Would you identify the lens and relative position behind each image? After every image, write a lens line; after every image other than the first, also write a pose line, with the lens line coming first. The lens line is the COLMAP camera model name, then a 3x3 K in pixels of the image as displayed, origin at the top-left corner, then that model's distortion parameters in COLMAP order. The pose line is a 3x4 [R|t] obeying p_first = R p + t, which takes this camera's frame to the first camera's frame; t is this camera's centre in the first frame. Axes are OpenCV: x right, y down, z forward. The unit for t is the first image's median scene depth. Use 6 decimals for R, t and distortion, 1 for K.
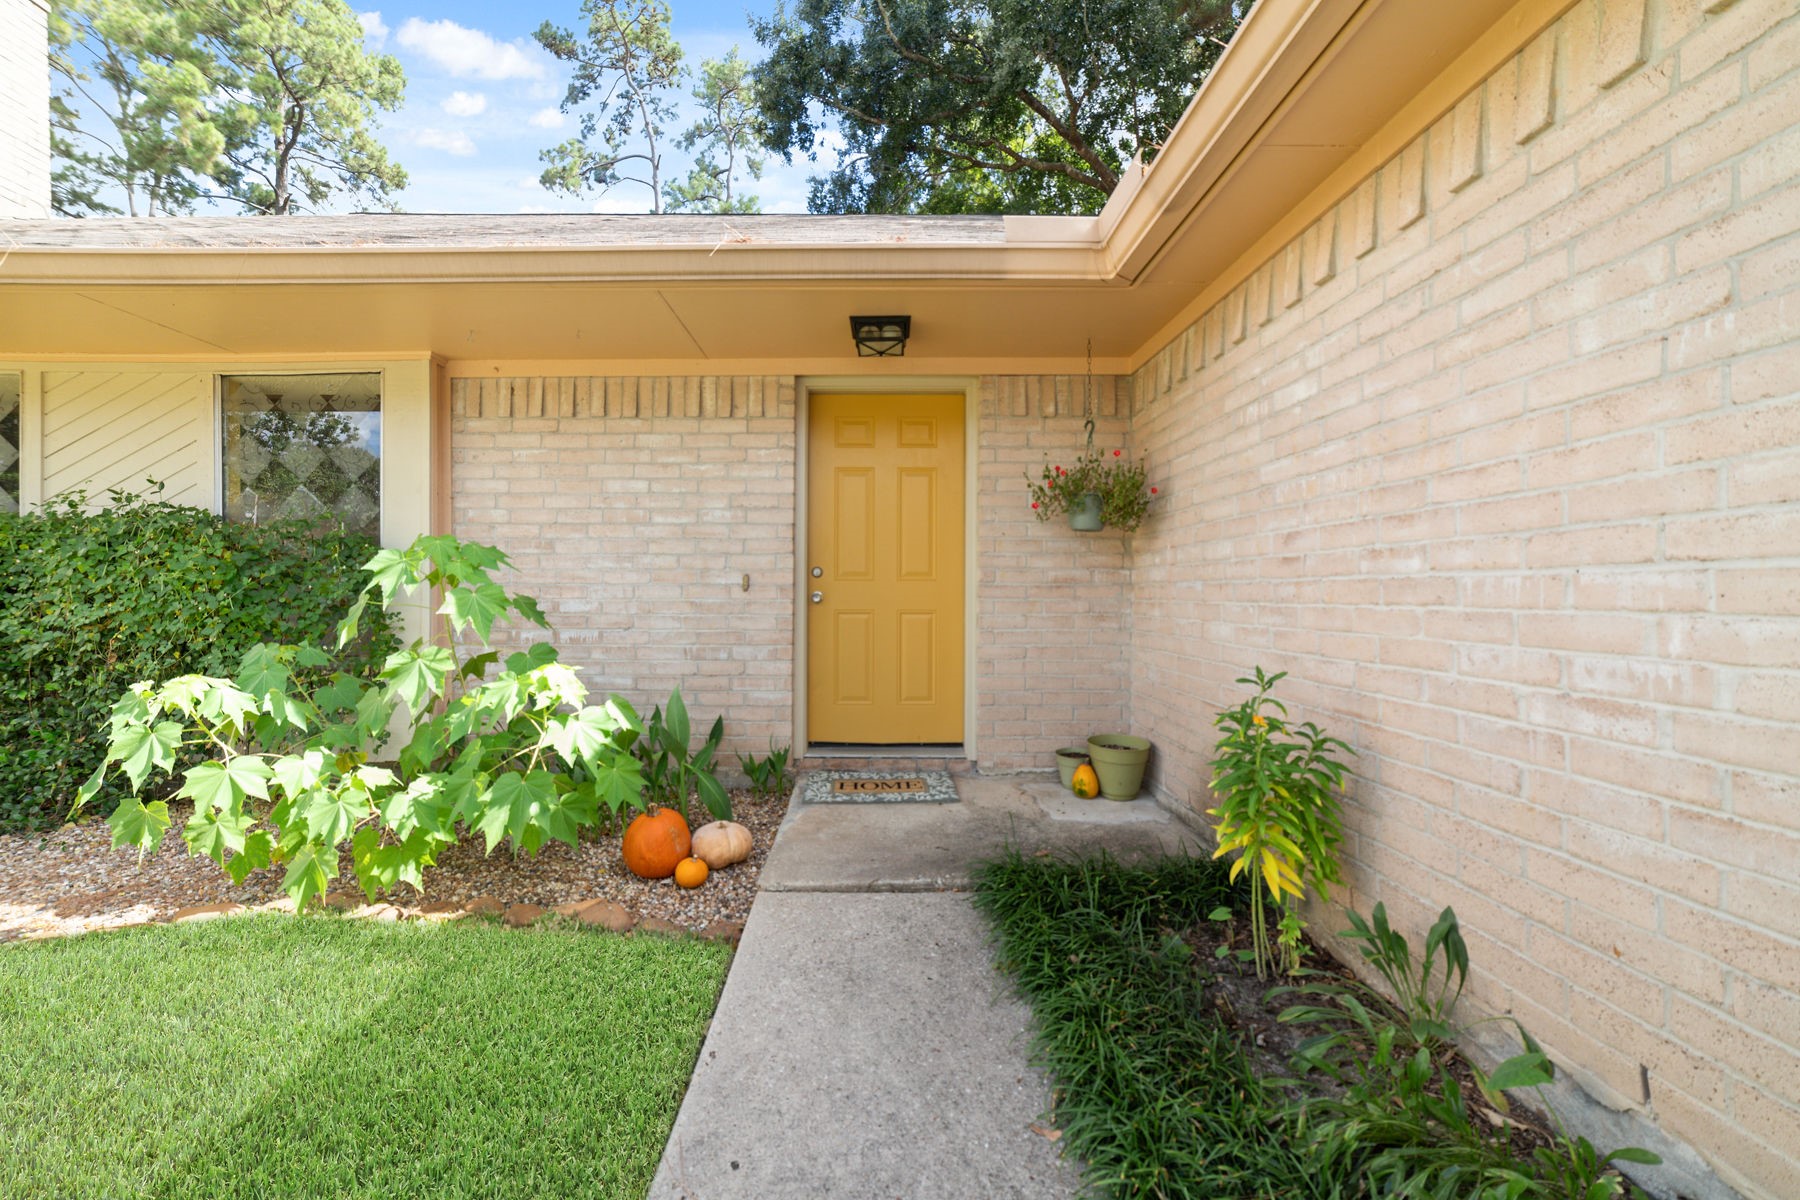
lens RADIAL K [[682.2, 0, 900.0], [0, 682.2, 600.0], [0, 0, 1]] dist [-0.028311, 0.009825]
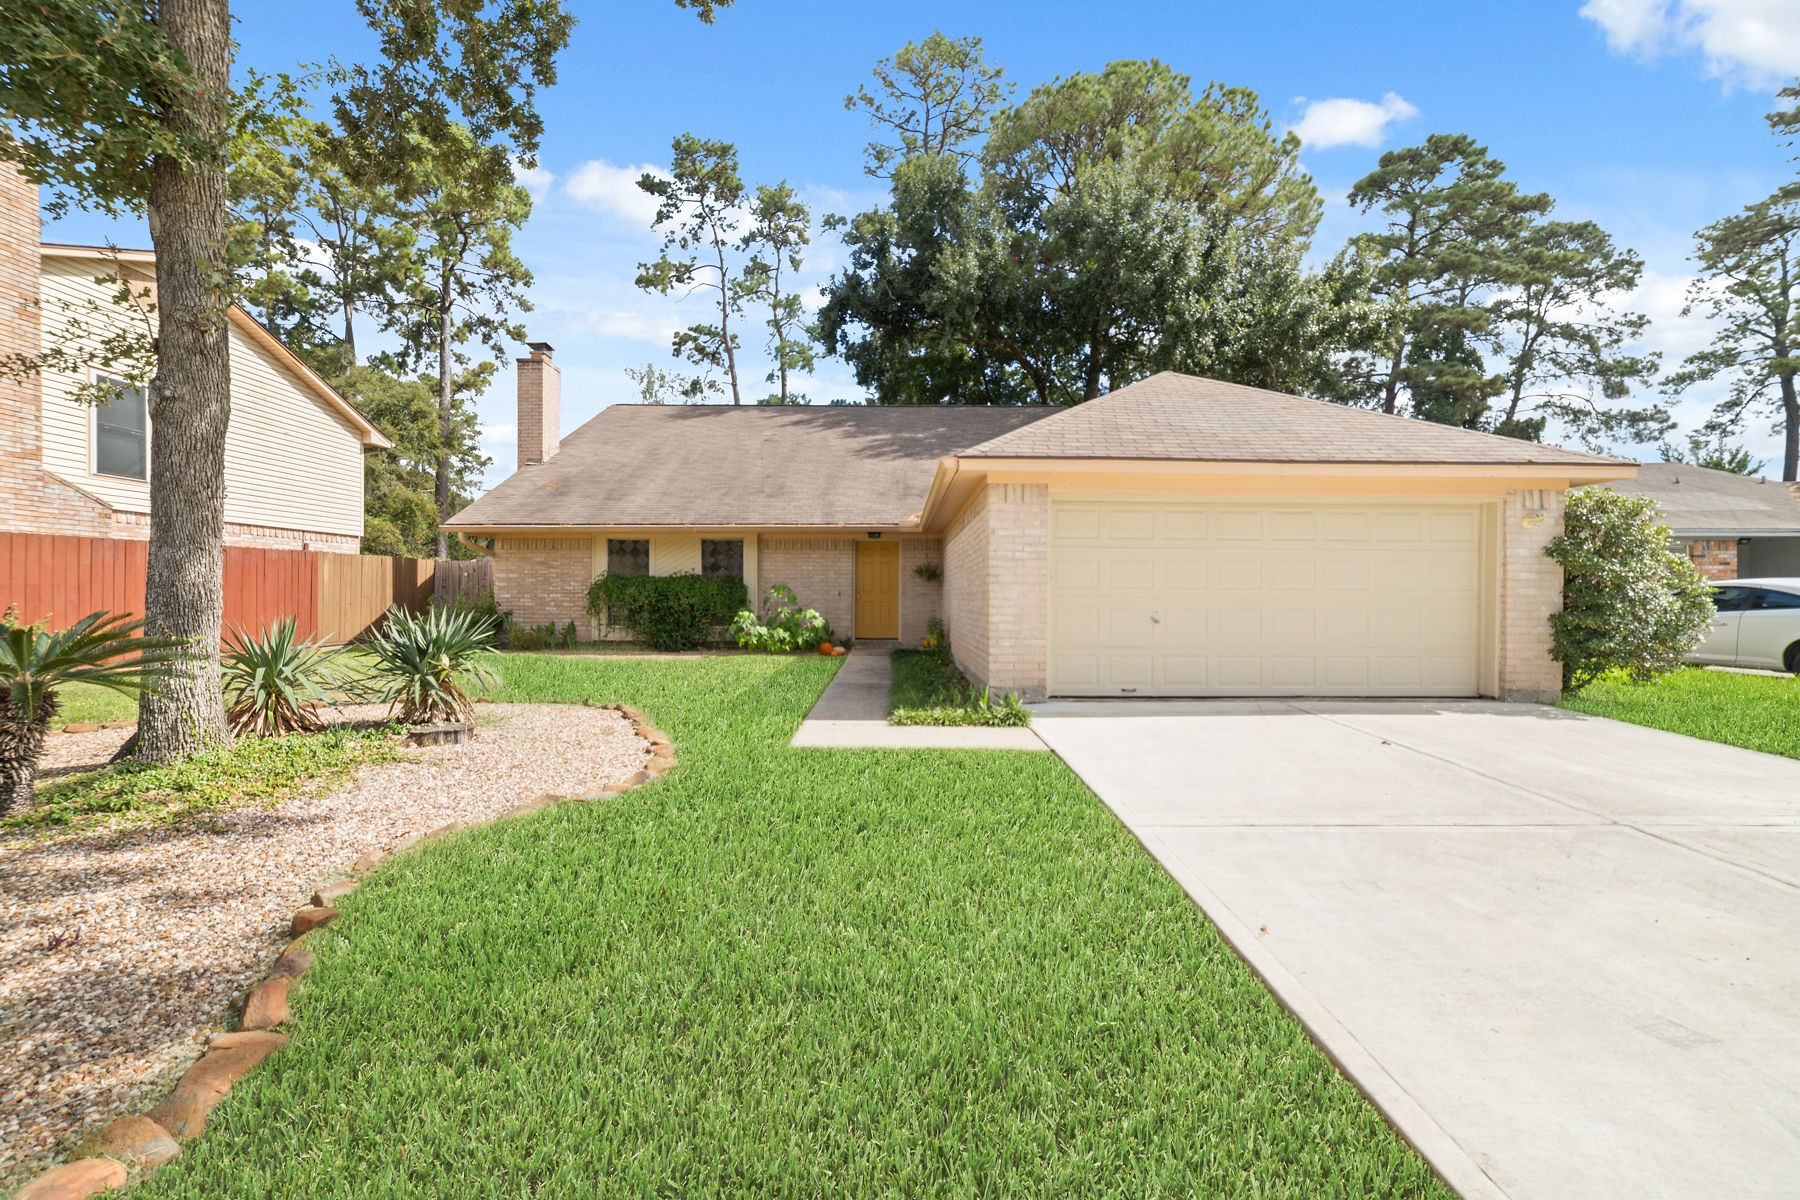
lens RADIAL K [[682.2, 0, 900.0], [0, 682.2, 600.0], [0, 0, 1]] dist [-0.028311, 0.009825]
pose [[0.999597, 0.006693, -0.027586, 0.021885], [-0.006969, 0.999927, -0.009892, 0.004899], [0.027517, 0.010080, 0.999570, -0.292595]]
